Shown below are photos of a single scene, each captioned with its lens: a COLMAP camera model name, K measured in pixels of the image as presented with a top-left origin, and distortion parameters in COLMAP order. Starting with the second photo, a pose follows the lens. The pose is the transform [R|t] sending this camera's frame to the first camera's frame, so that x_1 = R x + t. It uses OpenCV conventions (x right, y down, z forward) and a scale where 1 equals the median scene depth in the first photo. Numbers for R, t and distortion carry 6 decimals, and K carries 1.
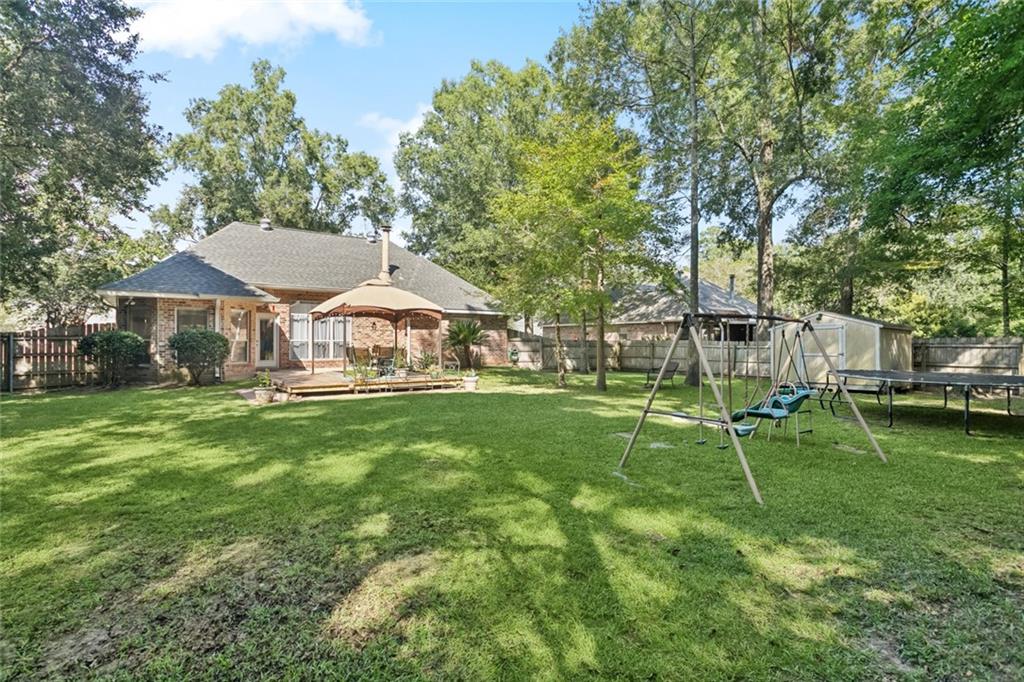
lens RADIAL K [[485.9, 0, 512.0], [0, 485.9, 341.0], [0, 0, 1]] dist [0.001690, 0.000563]
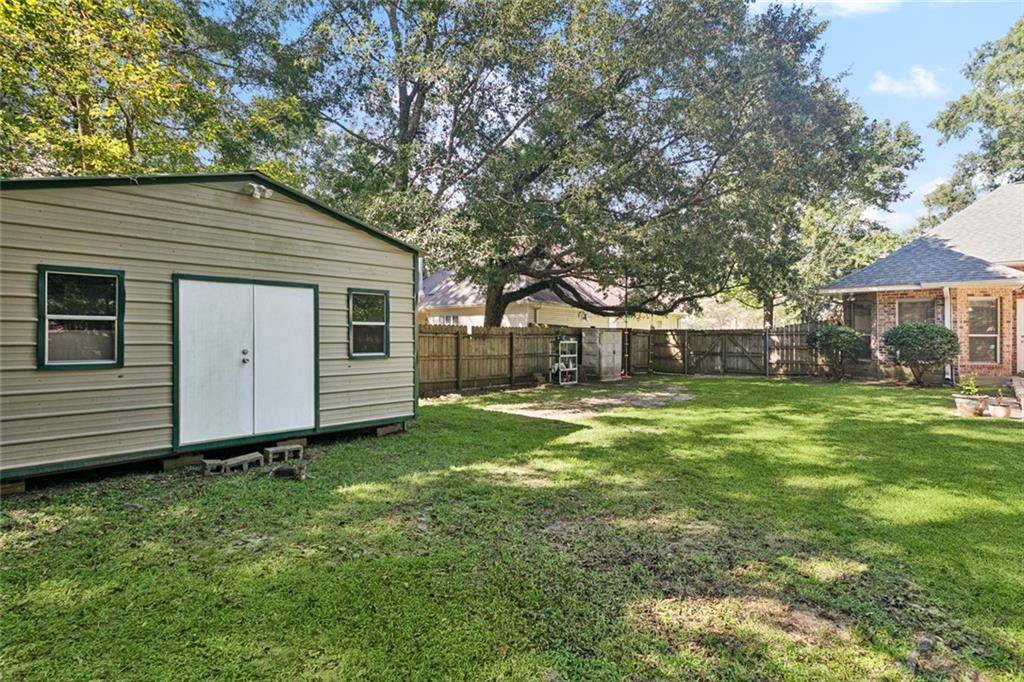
lens RADIAL K [[507.0, 0, 512.0], [0, 507.0, 341.0], [0, 0, 1]] dist [-0.002395, -0.000441]
pose [[0.178897, 0.010628, -0.983810, 0.161364], [0.000288, 0.999941, 0.010855, -0.002003], [0.983868, -0.002225, 0.178884, 0.121484]]
